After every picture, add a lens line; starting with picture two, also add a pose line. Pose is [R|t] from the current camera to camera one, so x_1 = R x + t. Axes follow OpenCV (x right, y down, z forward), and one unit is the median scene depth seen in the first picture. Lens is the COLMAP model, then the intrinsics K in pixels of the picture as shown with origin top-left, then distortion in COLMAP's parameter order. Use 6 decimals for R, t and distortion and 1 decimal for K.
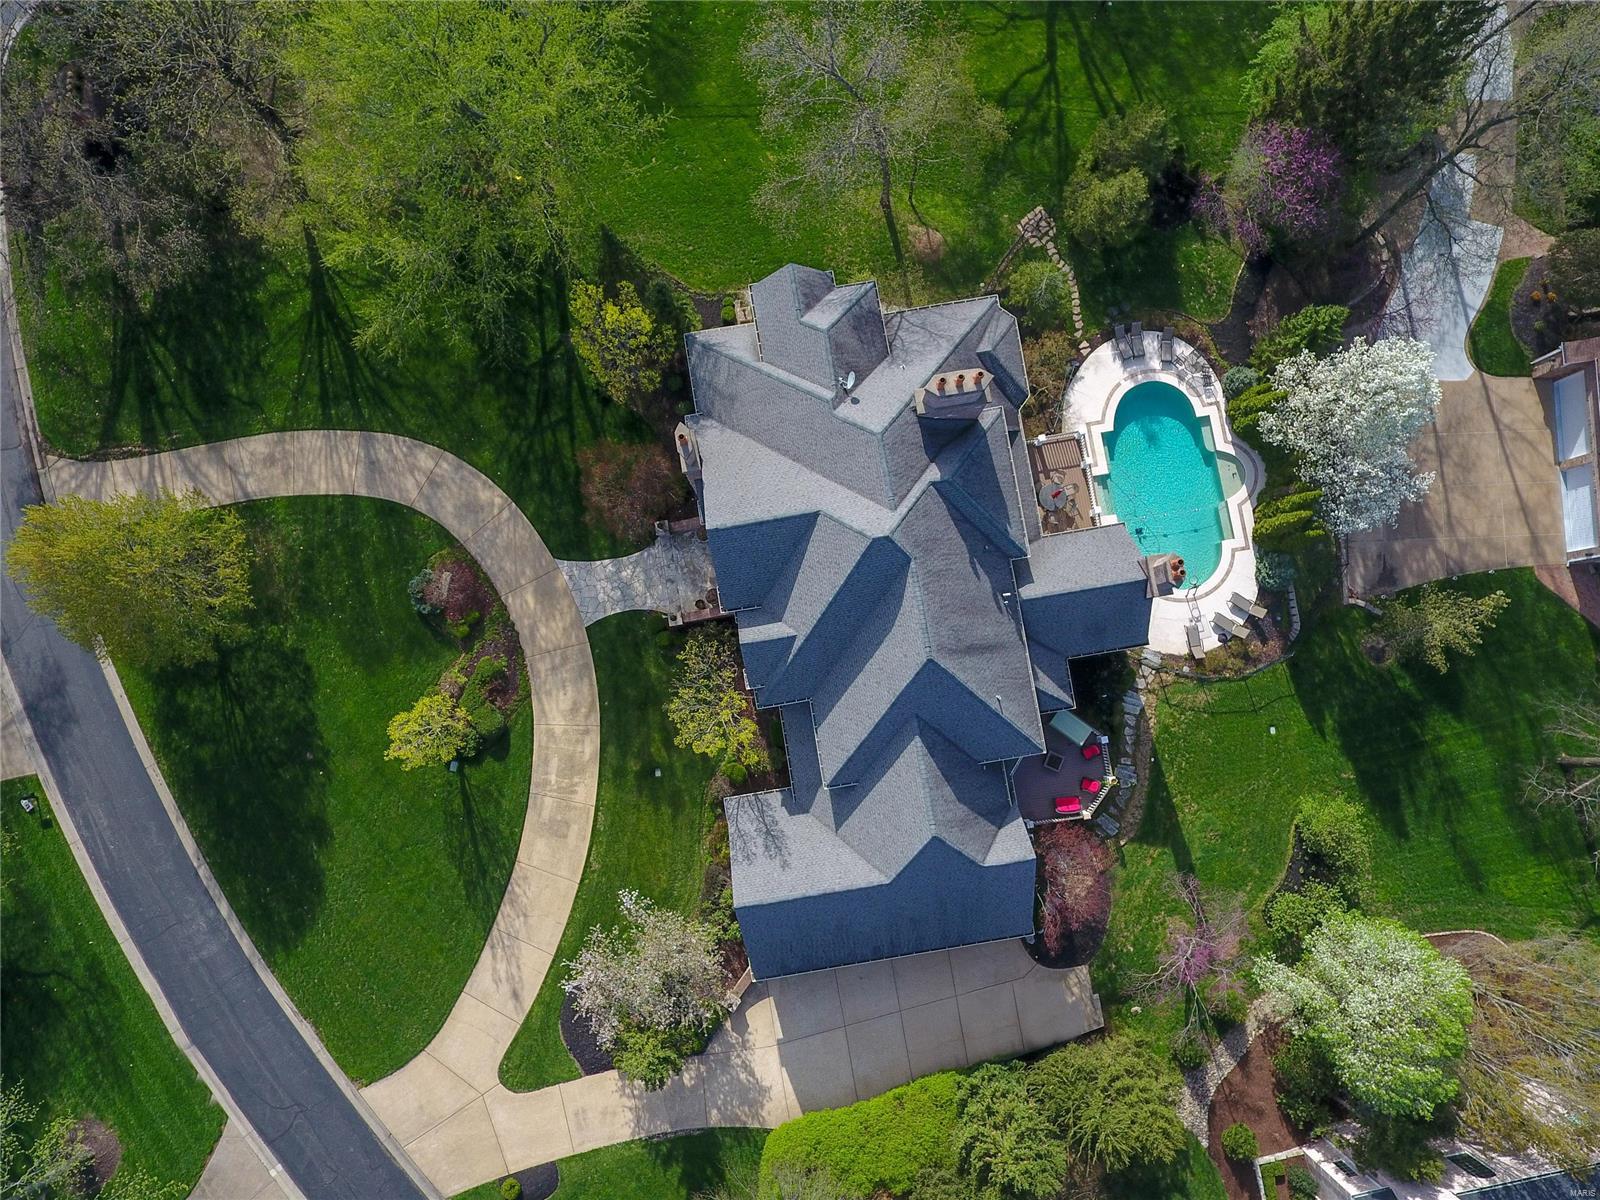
lens RADIAL K [[951.5, 0, 800.1], [0, 951.5, 600.2], [0, 0, 1]] dist [0.005453, -0.003284]
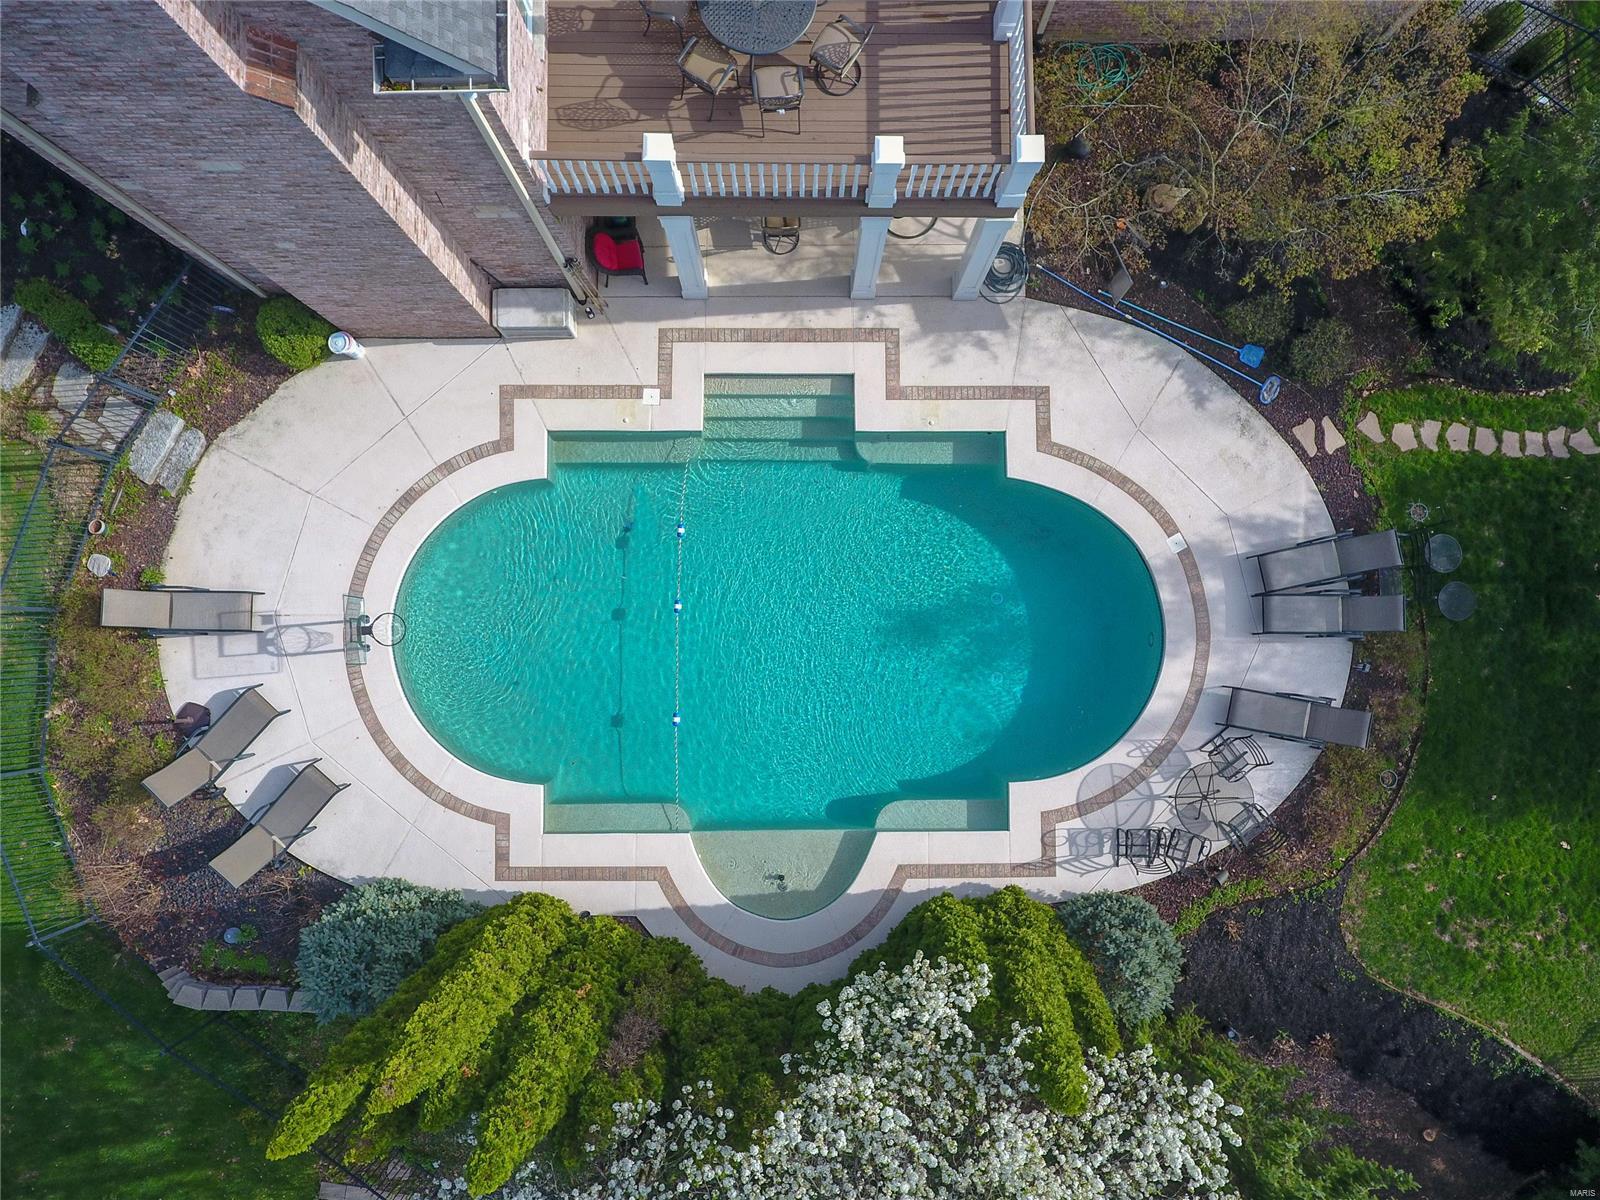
lens RADIAL K [[951.5, 0, 800.5], [0, 951.5, 600.9], [0, 0, 1]] dist [0.005453, -0.003284]
pose [[-0.155665, 0.987599, -0.020414, 0.380394], [-0.984787, -0.153540, 0.081360, -0.147927], [0.077217, 0.032768, 0.996476, 0.722888]]
